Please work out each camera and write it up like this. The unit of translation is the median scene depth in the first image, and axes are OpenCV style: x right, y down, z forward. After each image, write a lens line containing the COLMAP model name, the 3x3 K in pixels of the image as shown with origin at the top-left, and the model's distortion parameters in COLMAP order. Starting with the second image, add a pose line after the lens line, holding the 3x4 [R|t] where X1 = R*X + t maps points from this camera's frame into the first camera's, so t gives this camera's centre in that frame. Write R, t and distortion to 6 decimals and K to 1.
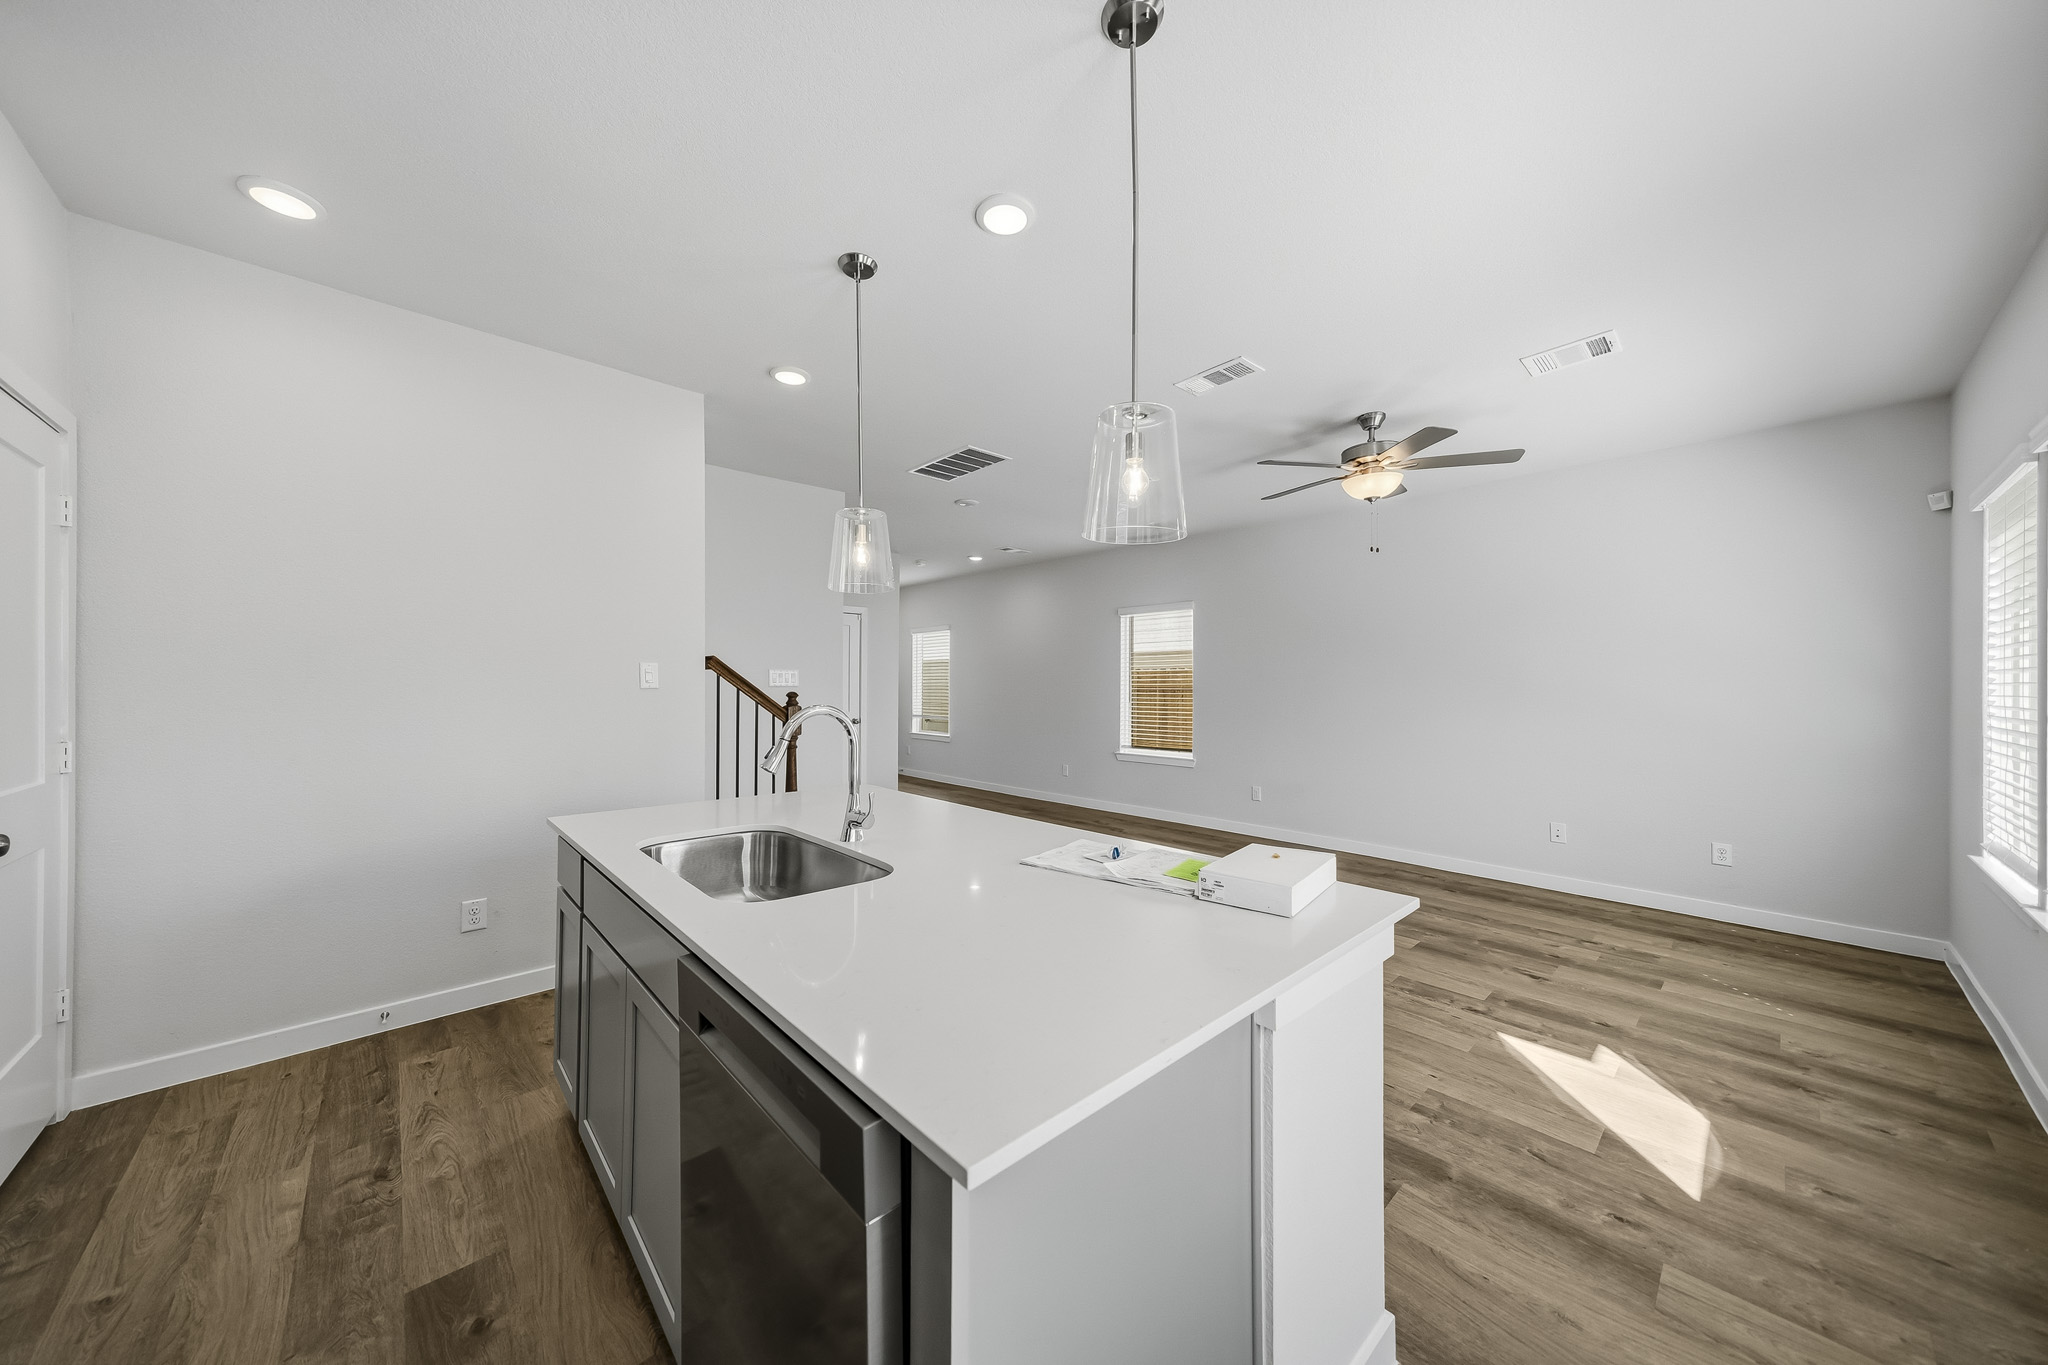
lens RADIAL K [[695.1, 0, 1003.5], [0, 695.1, 684.4], [0, 0, 1]] dist [0.015057, 0.000571]
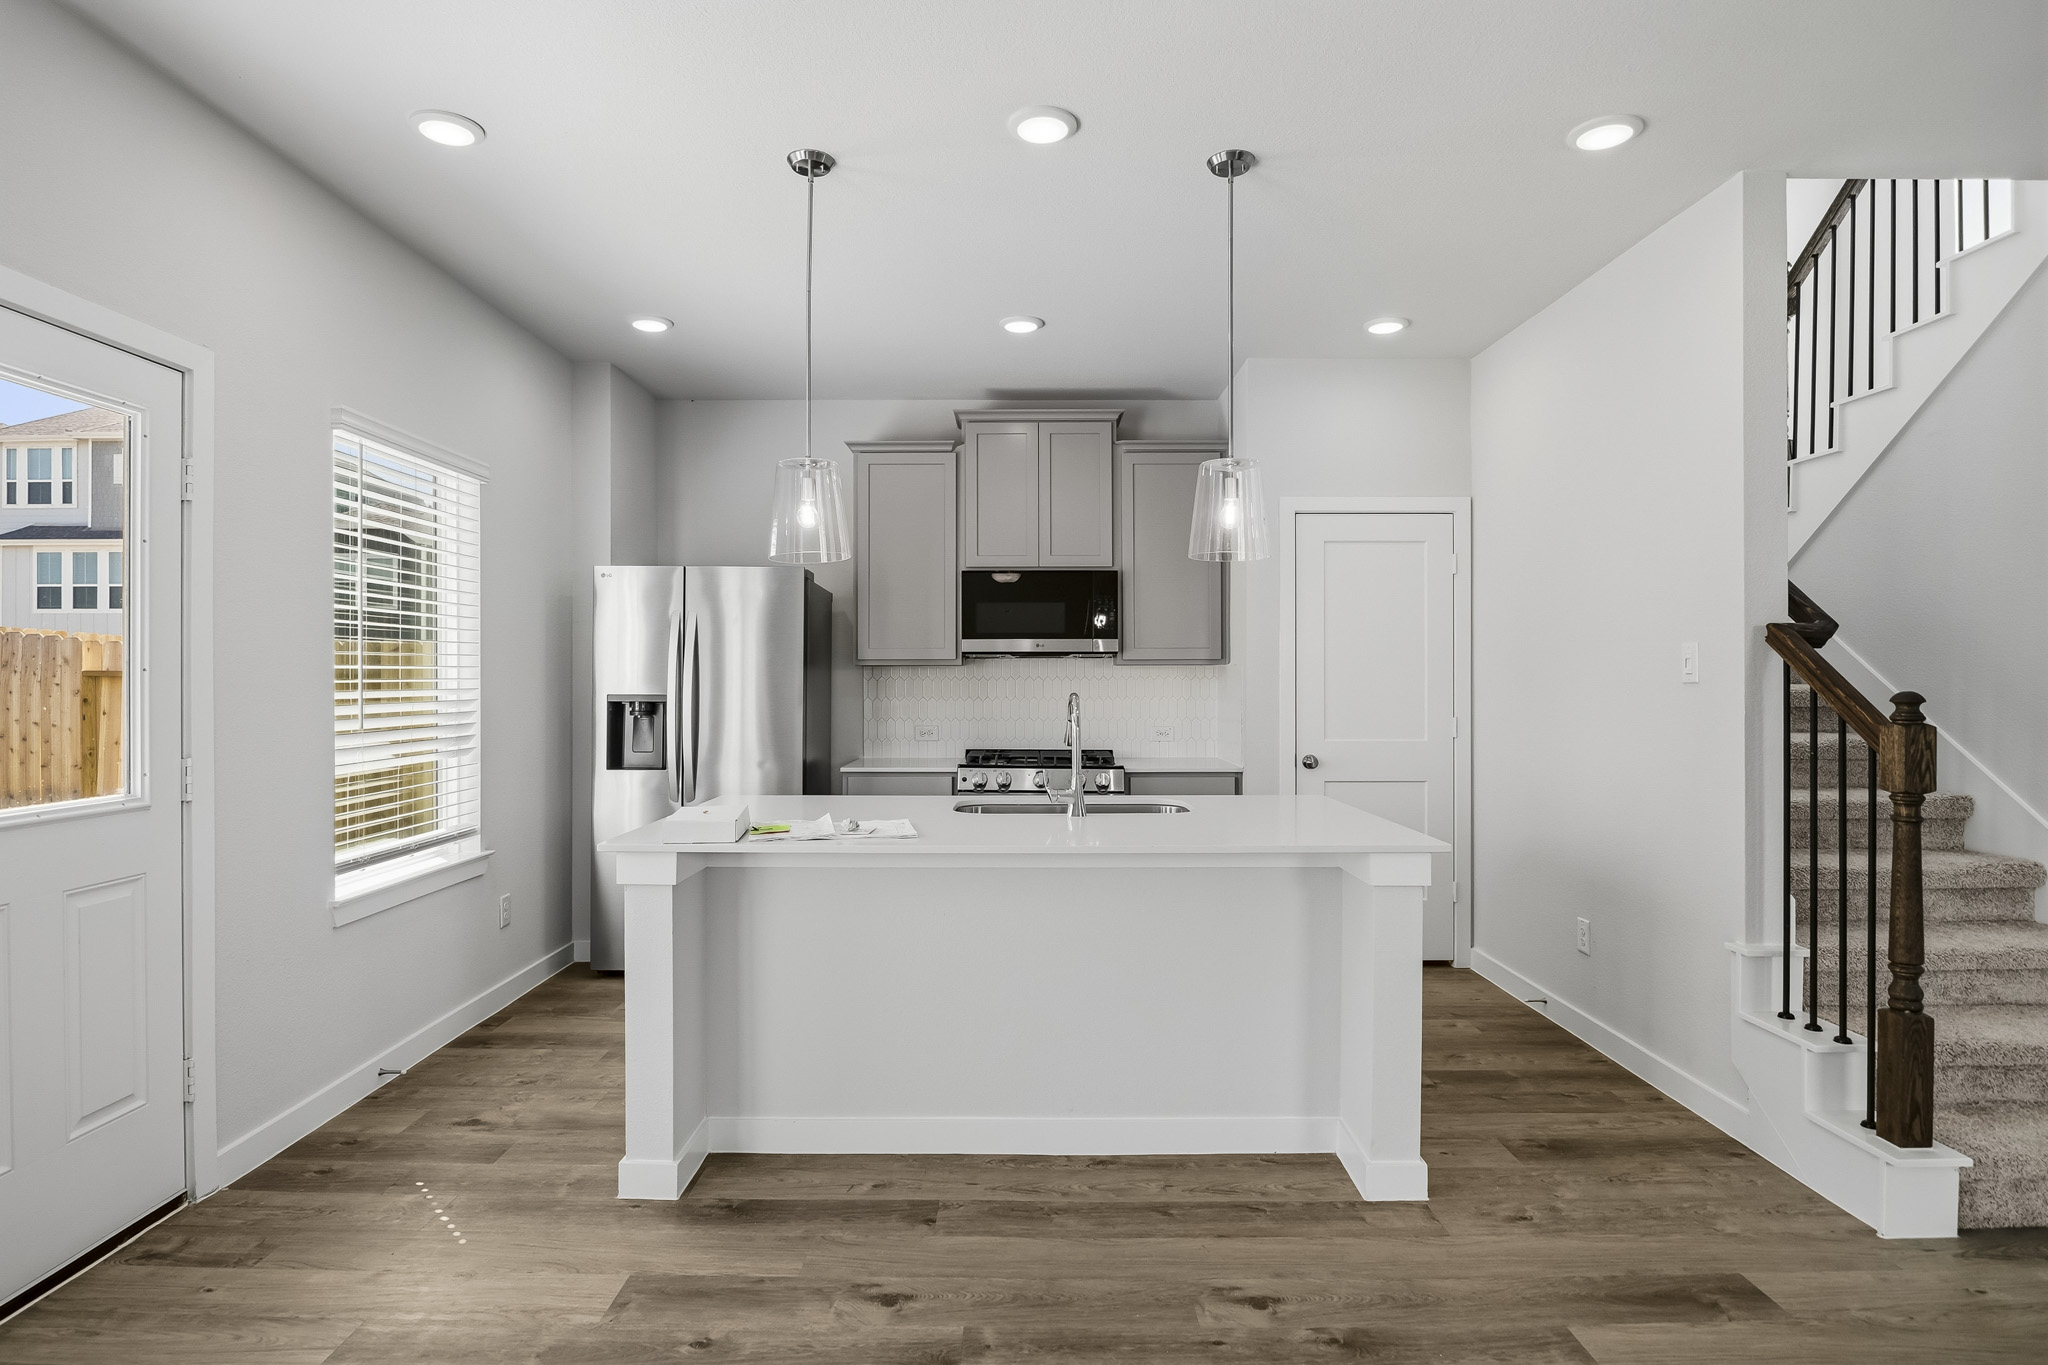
lens RADIAL K [[1073.7, 0, 1017.3], [0, 1073.7, 678.3], [0, 0, 1]] dist [-0.017991, -0.001499]
pose [[-0.669983, -0.004442, -0.742364, 0.837607], [-0.004769, 0.999987, -0.001680, 0.008731], [0.742362, 0.002415, -0.669995, 1.566328]]
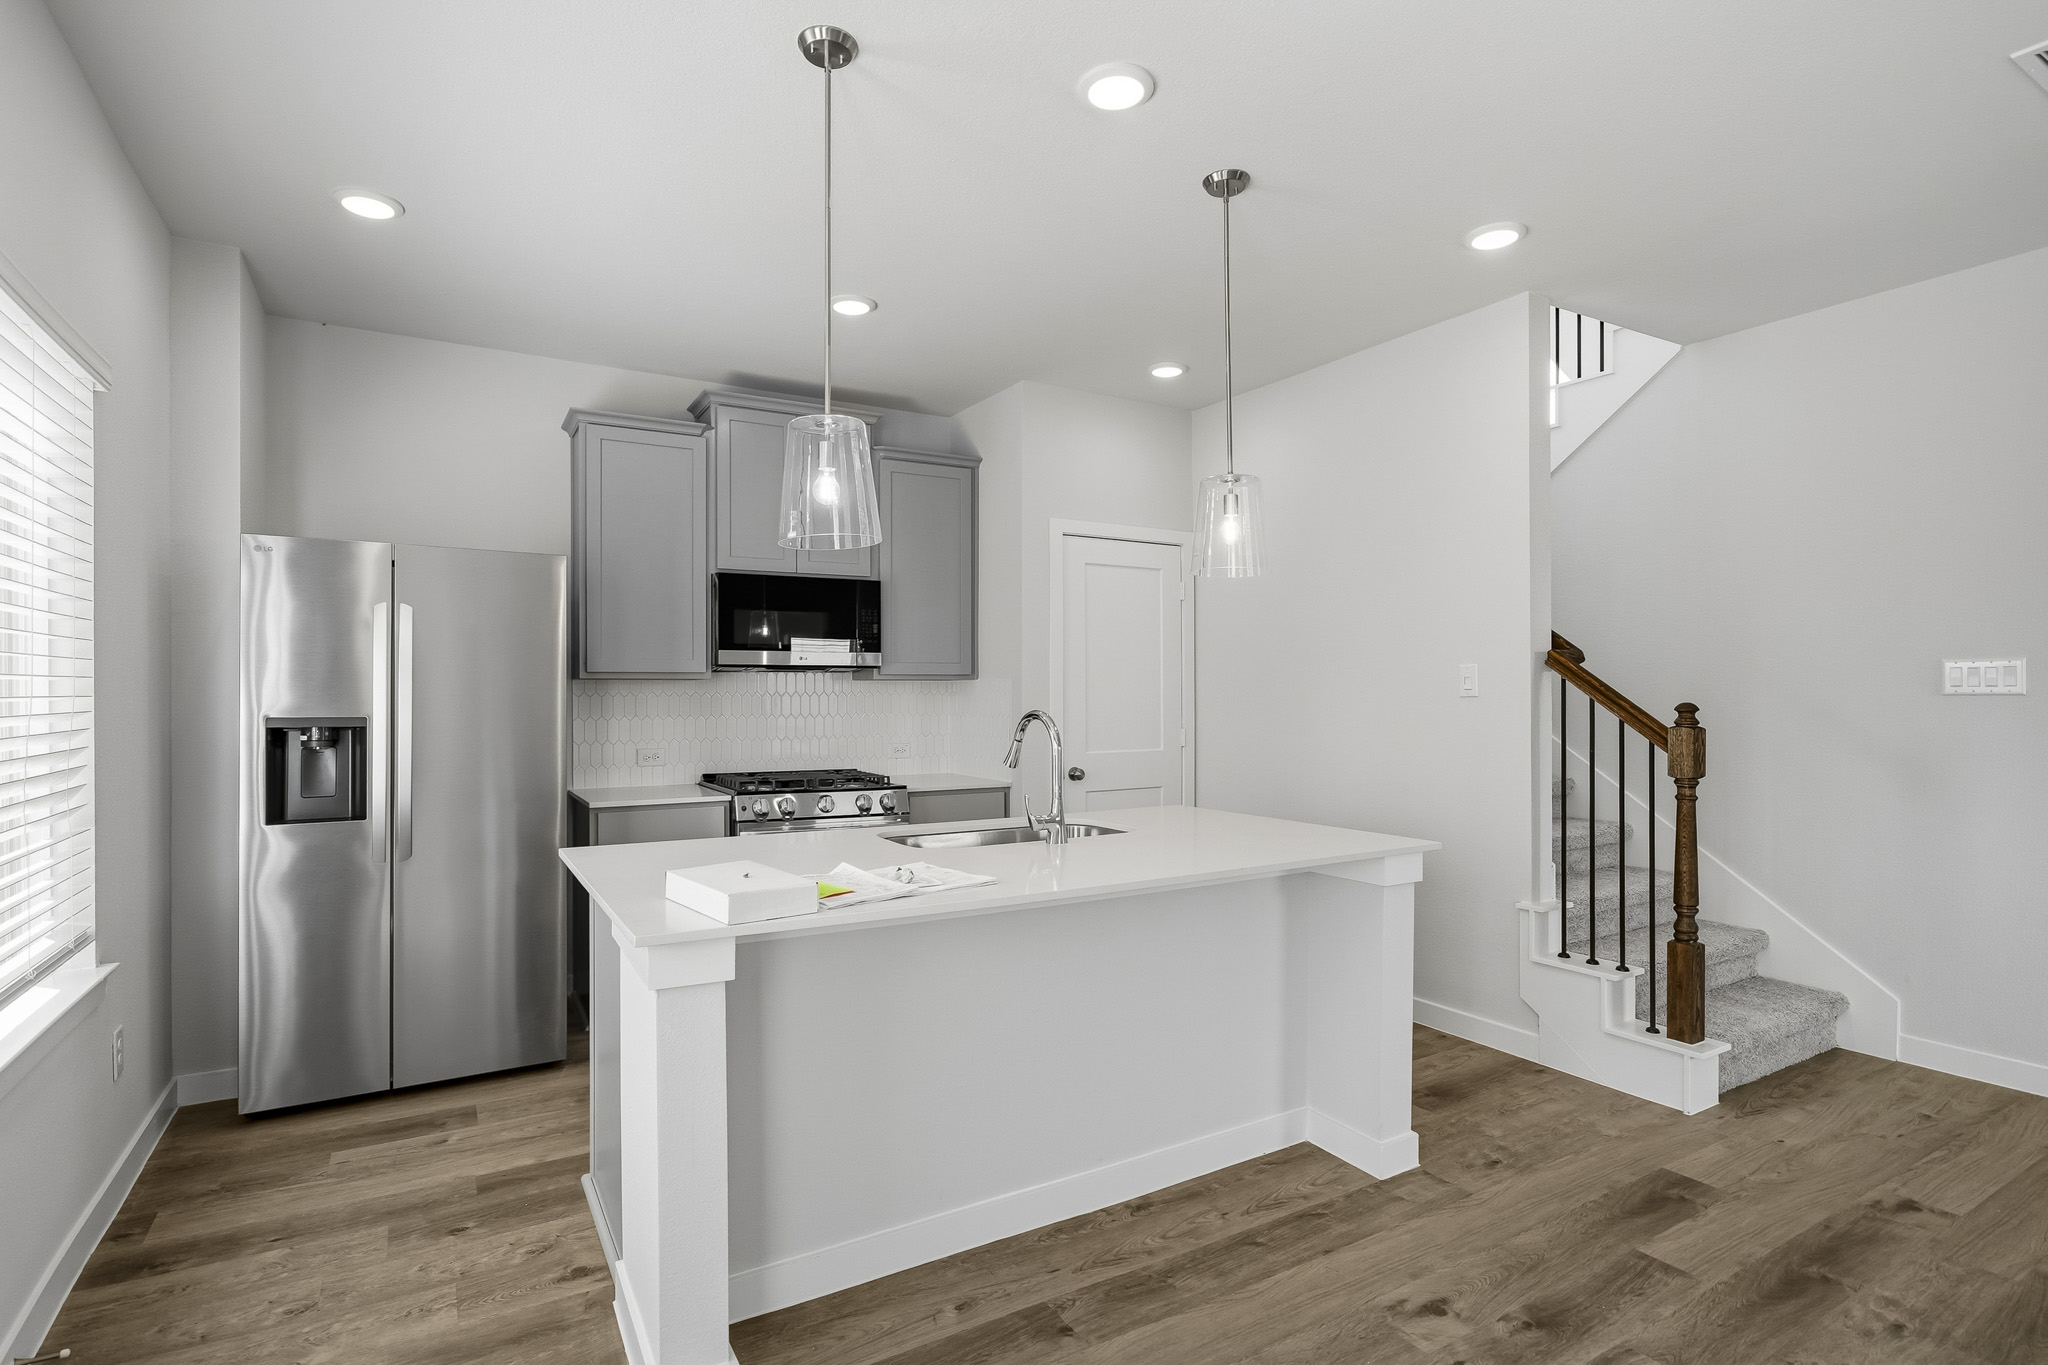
lens RADIAL K [[1000.4, 0, 1017.9], [0, 1000.4, 694.2], [0, 0, 1]] dist [-0.011715, 0.001003]
pose [[-0.202129, -0.002287, -0.979356, 0.938000], [-0.002242, 0.999996, -0.001873, 0.008369], [0.979356, 0.001818, -0.202133, 0.945838]]
